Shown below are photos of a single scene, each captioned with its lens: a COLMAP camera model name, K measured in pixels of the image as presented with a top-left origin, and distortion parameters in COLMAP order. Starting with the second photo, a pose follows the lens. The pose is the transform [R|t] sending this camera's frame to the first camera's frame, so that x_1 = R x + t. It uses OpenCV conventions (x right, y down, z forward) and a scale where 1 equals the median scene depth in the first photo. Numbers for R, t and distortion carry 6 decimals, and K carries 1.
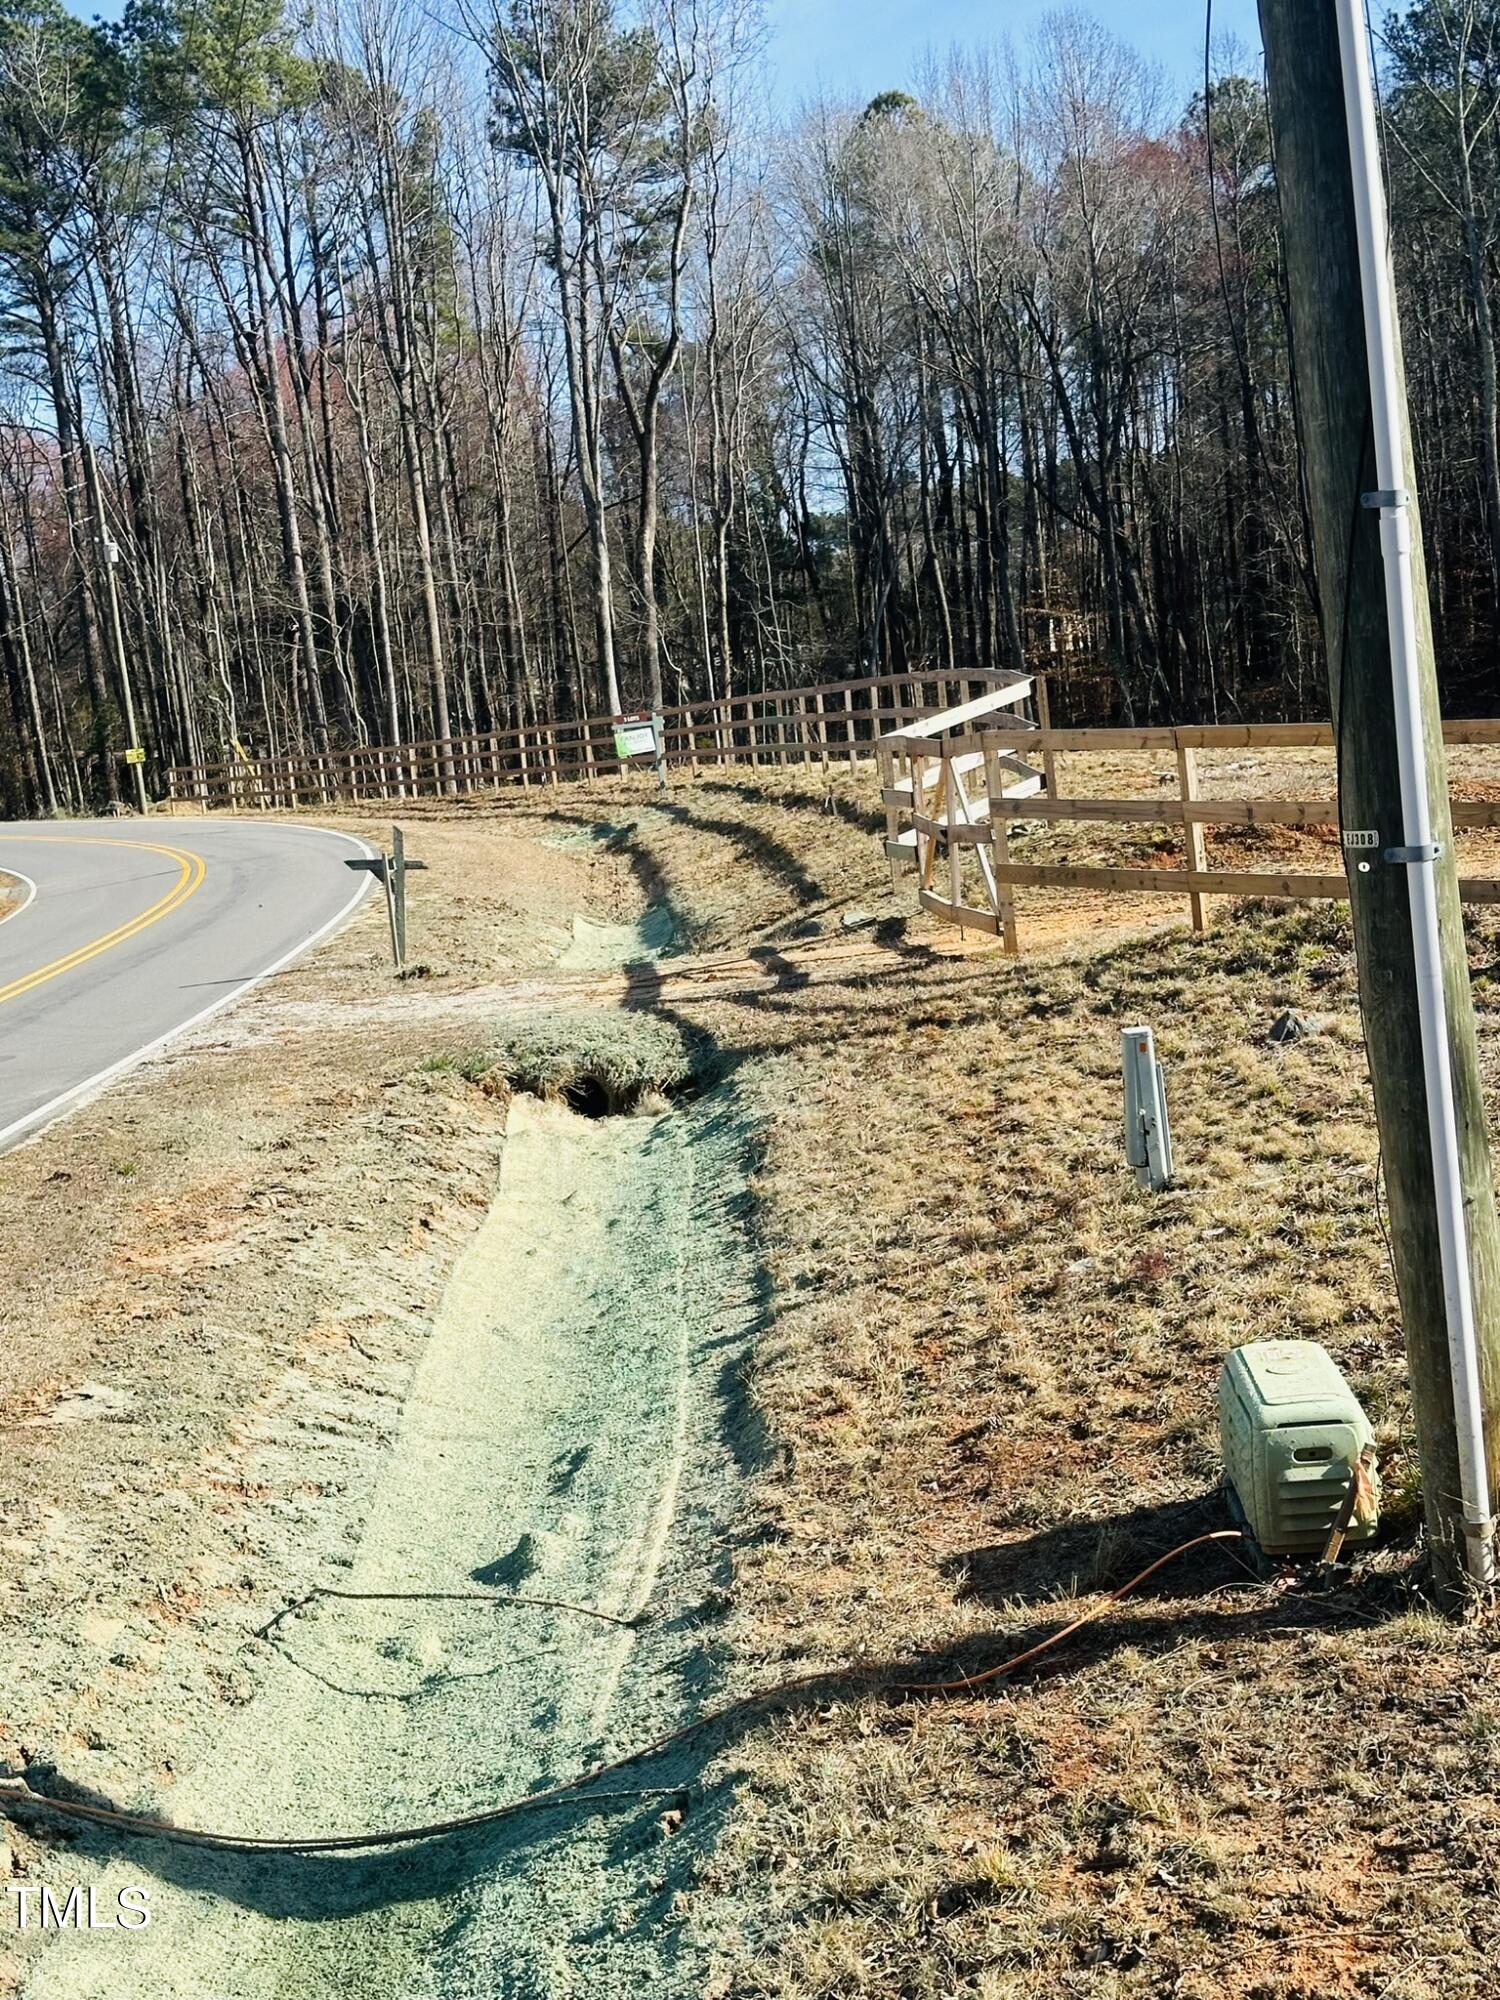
lens RADIAL K [[3087.1, 0, 736.3], [0, 3087.1, 995.1], [0, 0, 1]] dist [0.143347, 0.000000]
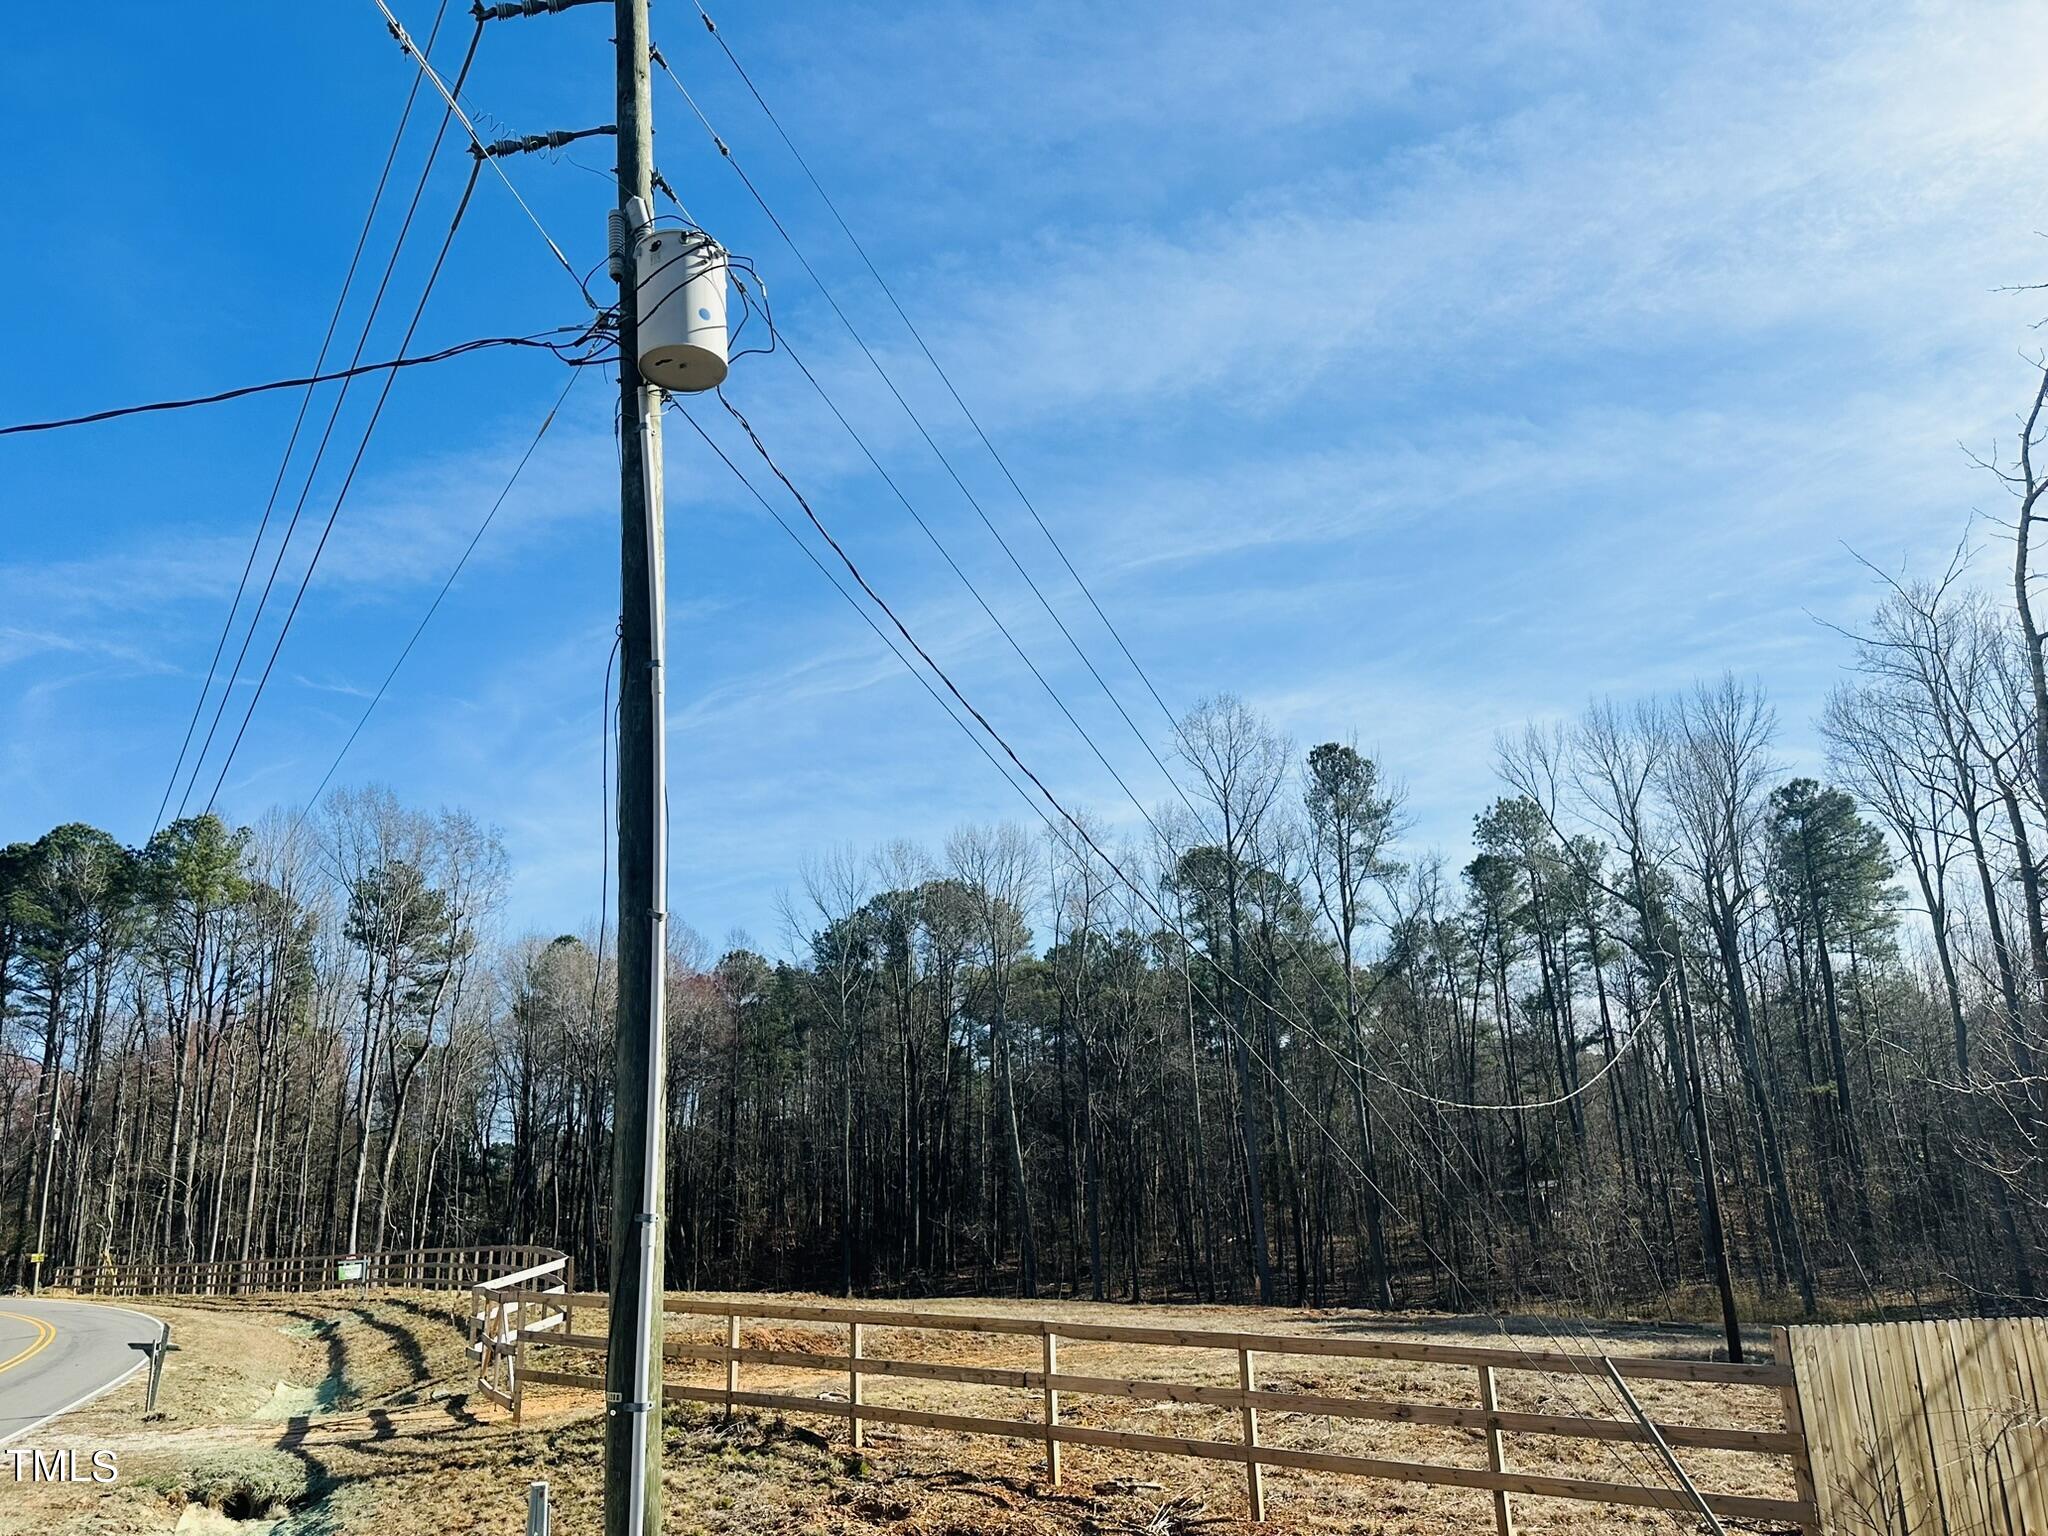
lens RADIAL K [[1560.1, 0, 1009.2], [0, 1560.1, 777.7], [0, 0, 1]] dist [0.061421, -0.075125]
pose [[0.941882, 0.161240, 0.294719, 0.025660], [-0.035566, 0.920219, -0.389786, -0.009953], [-0.334055, 0.356650, 0.872472, -0.024459]]
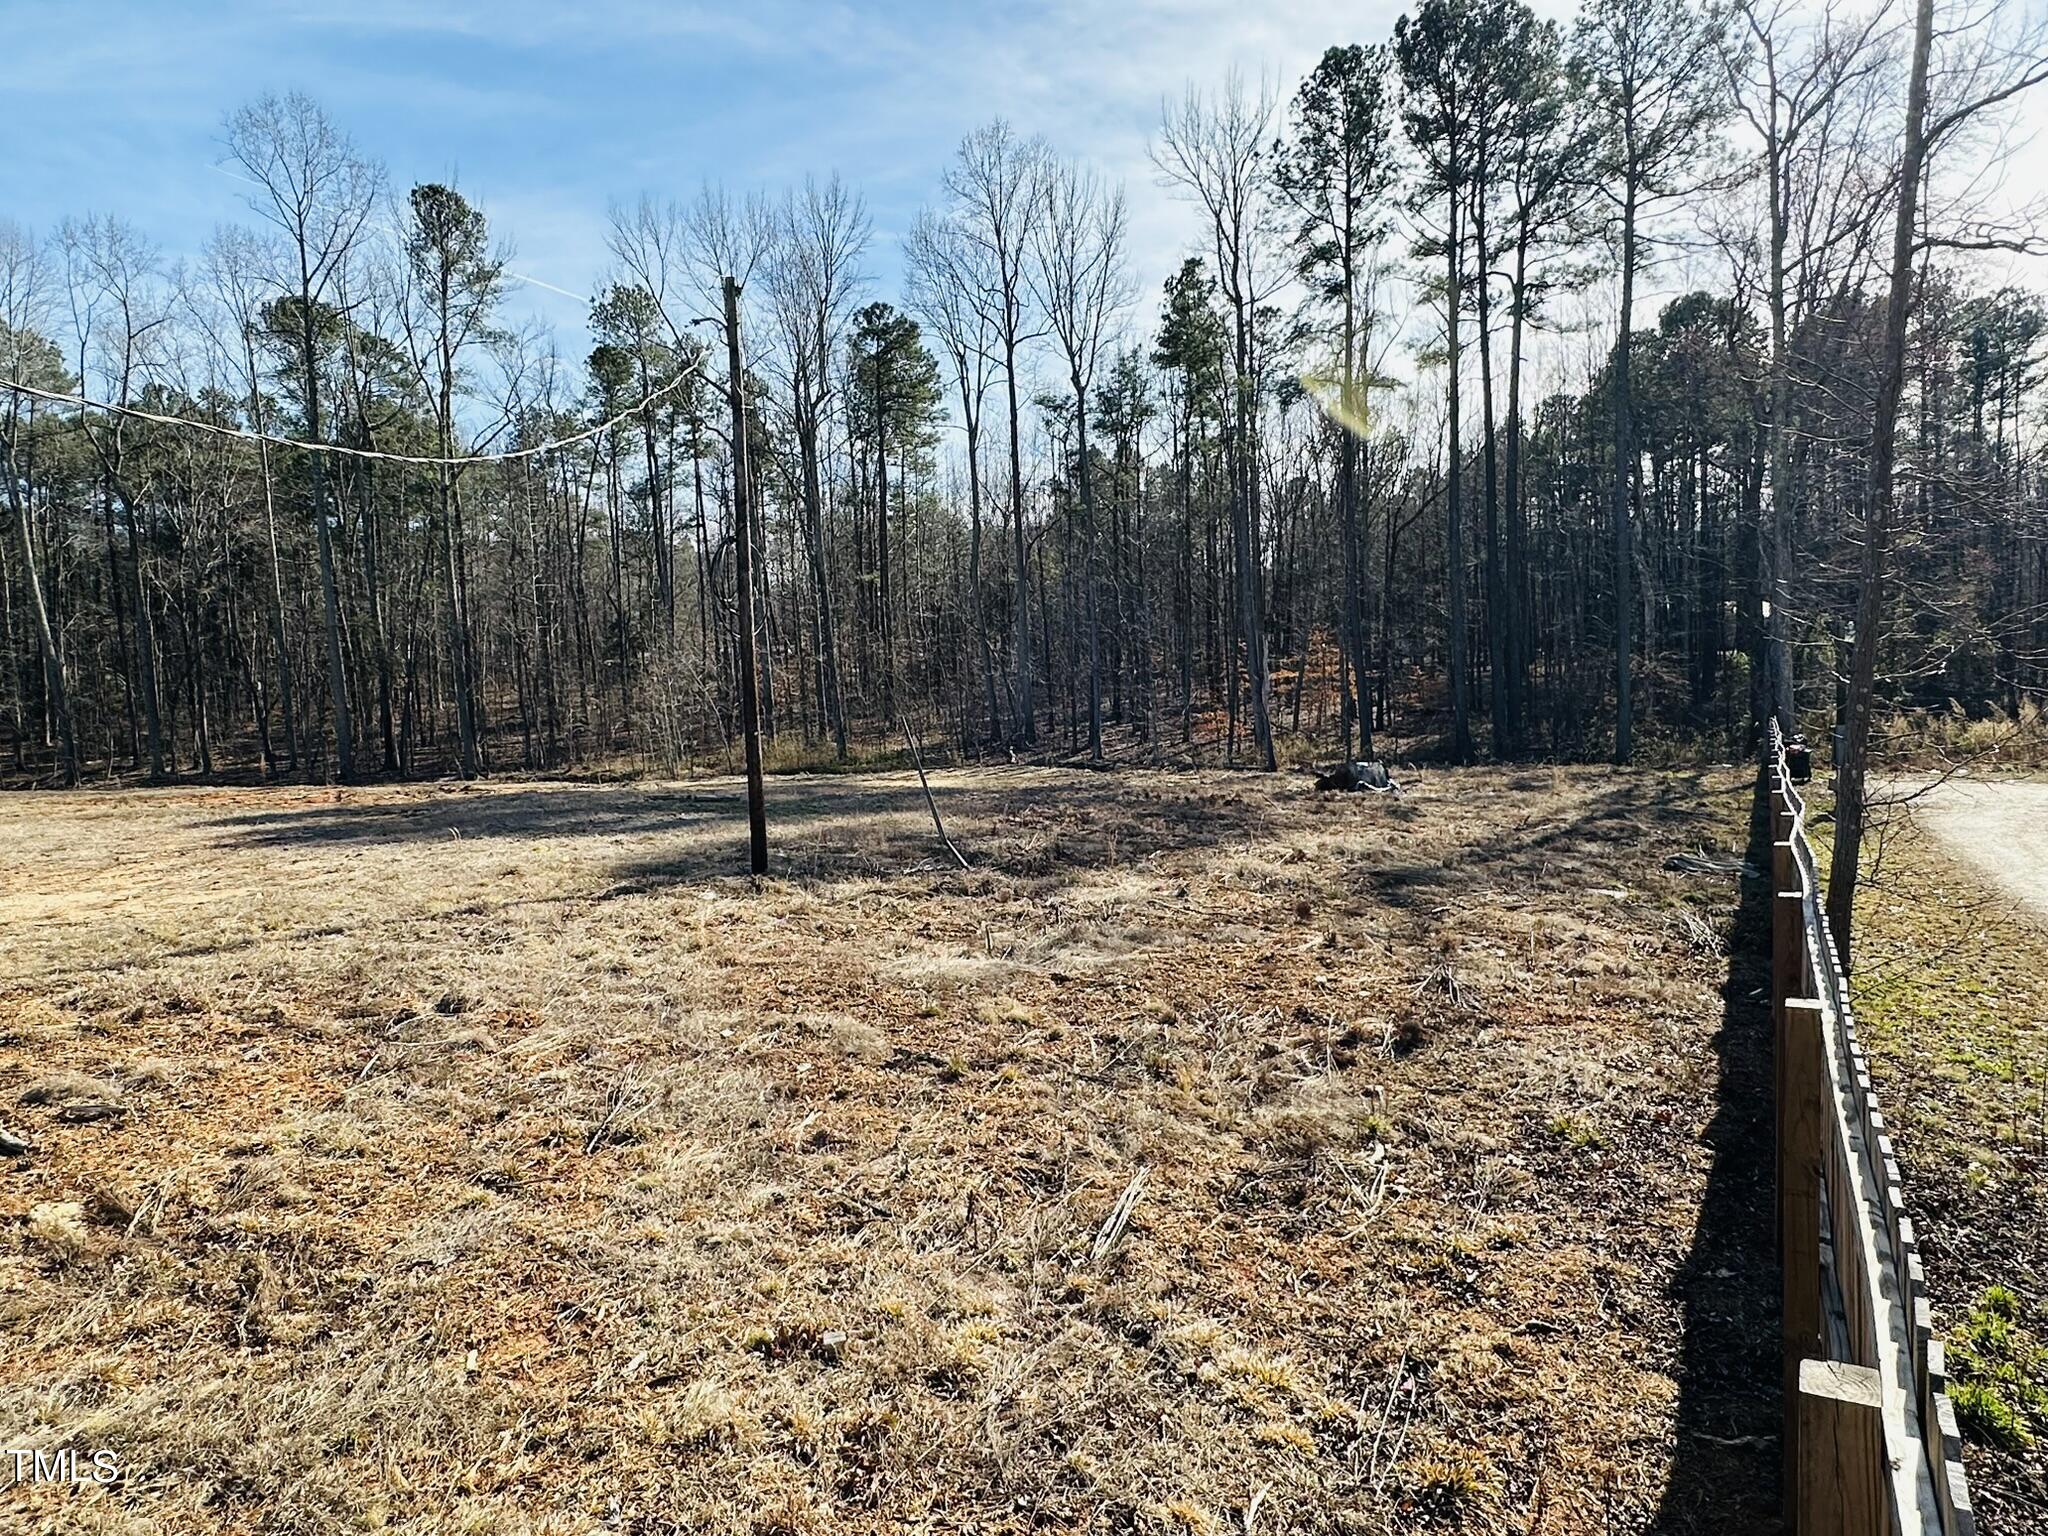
lens RADIAL K [[1275.7, 0, 1027.7], [0, 1275.7, 771.2], [0, 0, 1]] dist [-0.004775, 0.002917]
pose [[0.595504, 0.014989, 0.803212, 0.457131], [0.050451, 0.997155, -0.056013, -0.087142], [-0.801766, 0.073879, 0.593054, 0.416328]]
